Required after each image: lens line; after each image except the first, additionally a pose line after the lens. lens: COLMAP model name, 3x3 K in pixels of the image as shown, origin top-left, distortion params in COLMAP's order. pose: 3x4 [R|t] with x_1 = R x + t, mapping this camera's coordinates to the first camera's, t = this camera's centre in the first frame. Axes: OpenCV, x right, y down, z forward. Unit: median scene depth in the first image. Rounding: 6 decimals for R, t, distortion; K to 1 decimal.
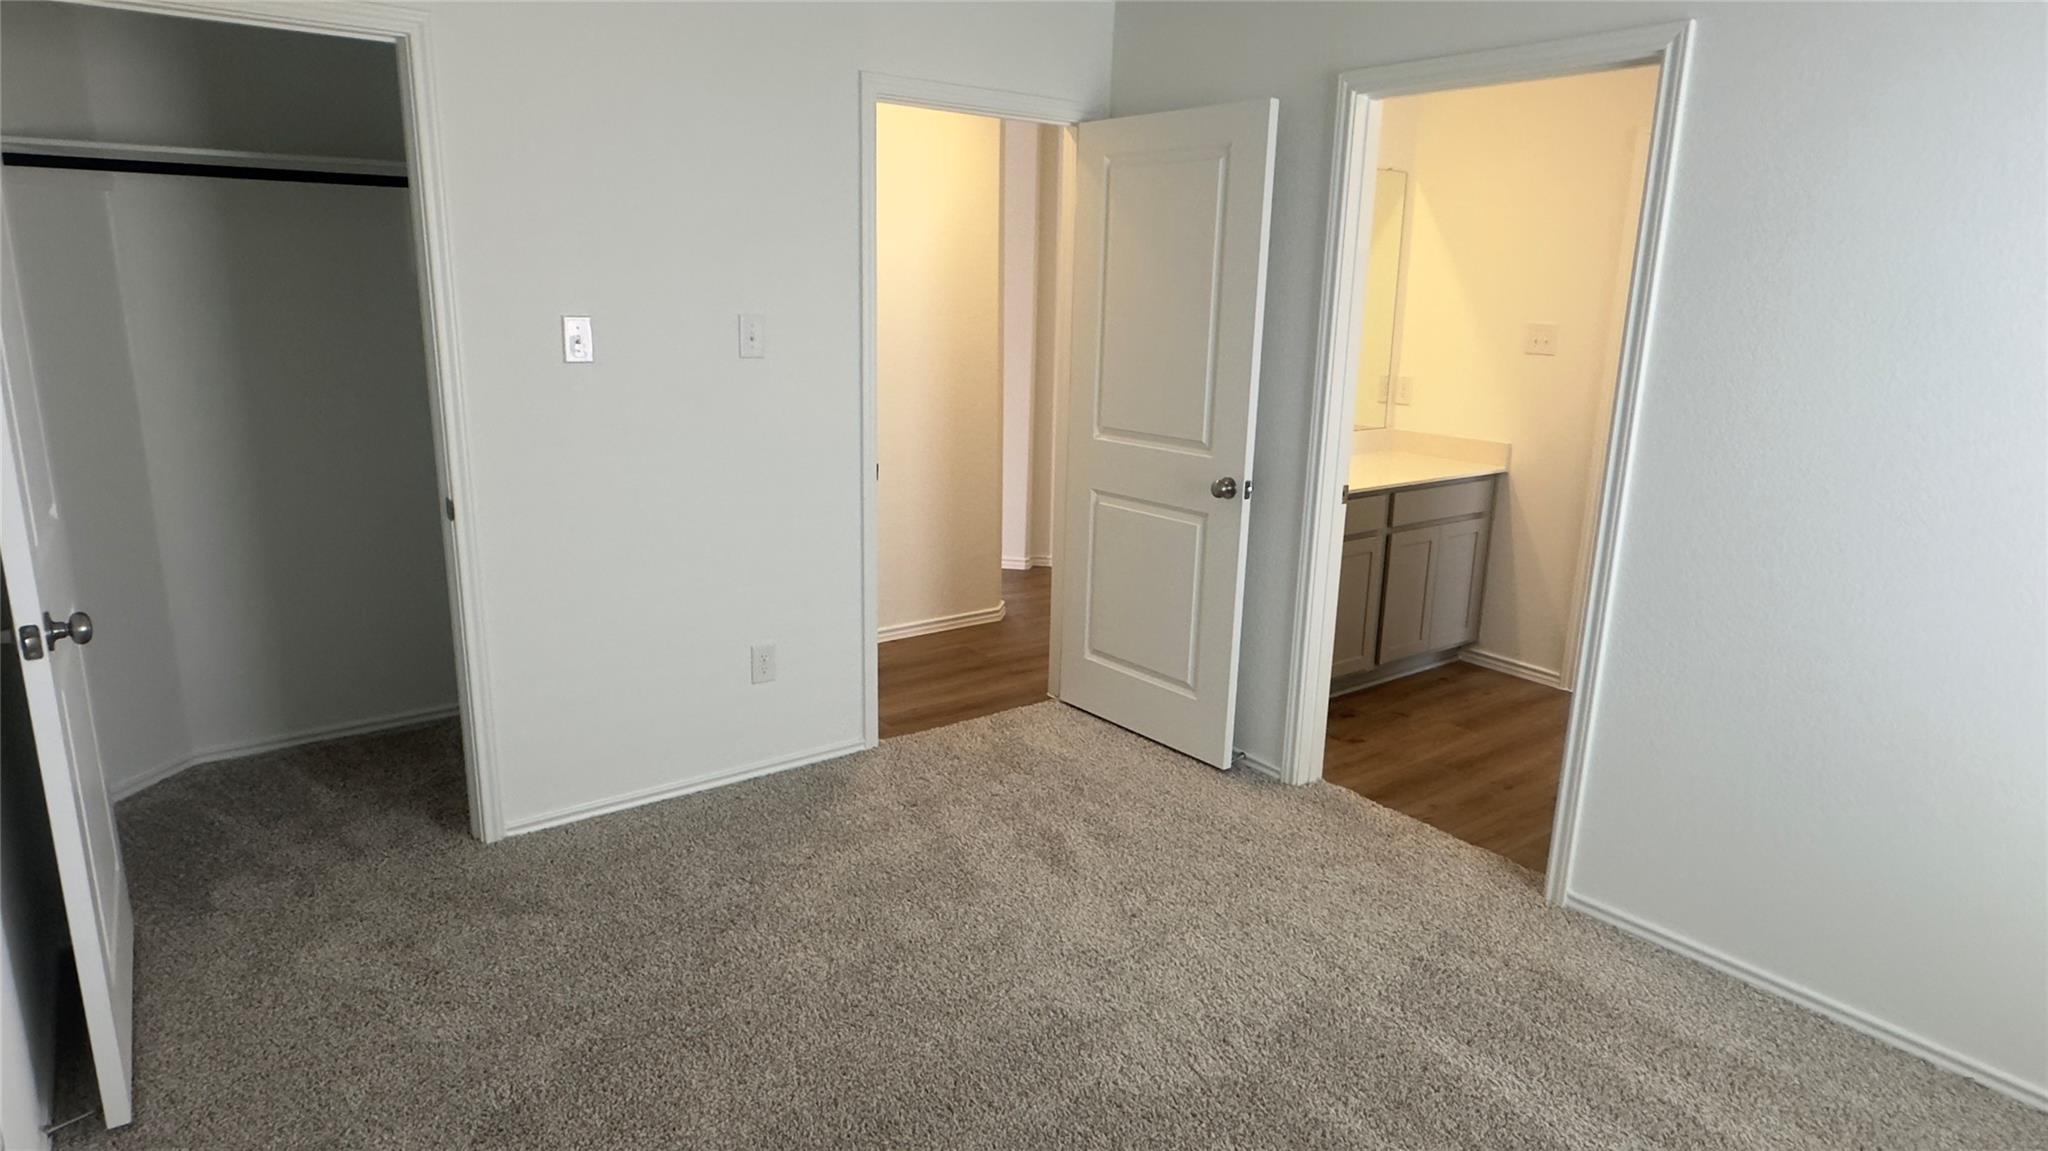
lens RADIAL K [[1199.9, 0, 1024.0], [0, 1199.9, 575.5], [0, 0, 1]] dist [-0.002853, -0.001034]
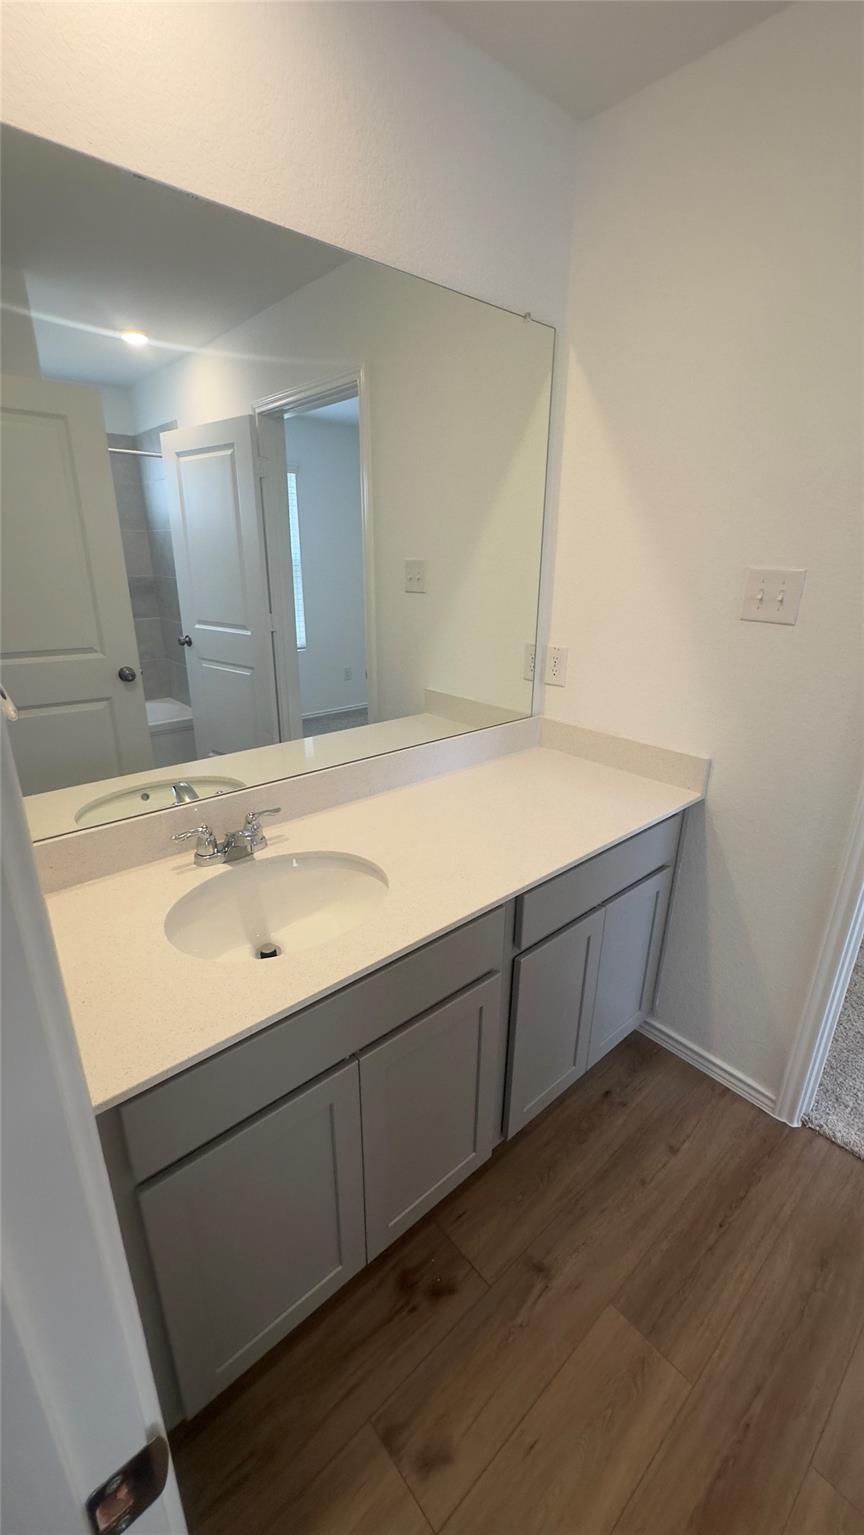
lens RADIAL K [[614.1, 0, 434.9], [0, 614.1, 766.0], [0, 0, 1]] dist [-0.000116, -0.000197]
pose [[0.997551, -0.033540, 0.061381, 0.233159], [0.026768, 0.993791, 0.107995, -0.144948], [-0.064622, -0.106087, 0.992255, 0.671529]]
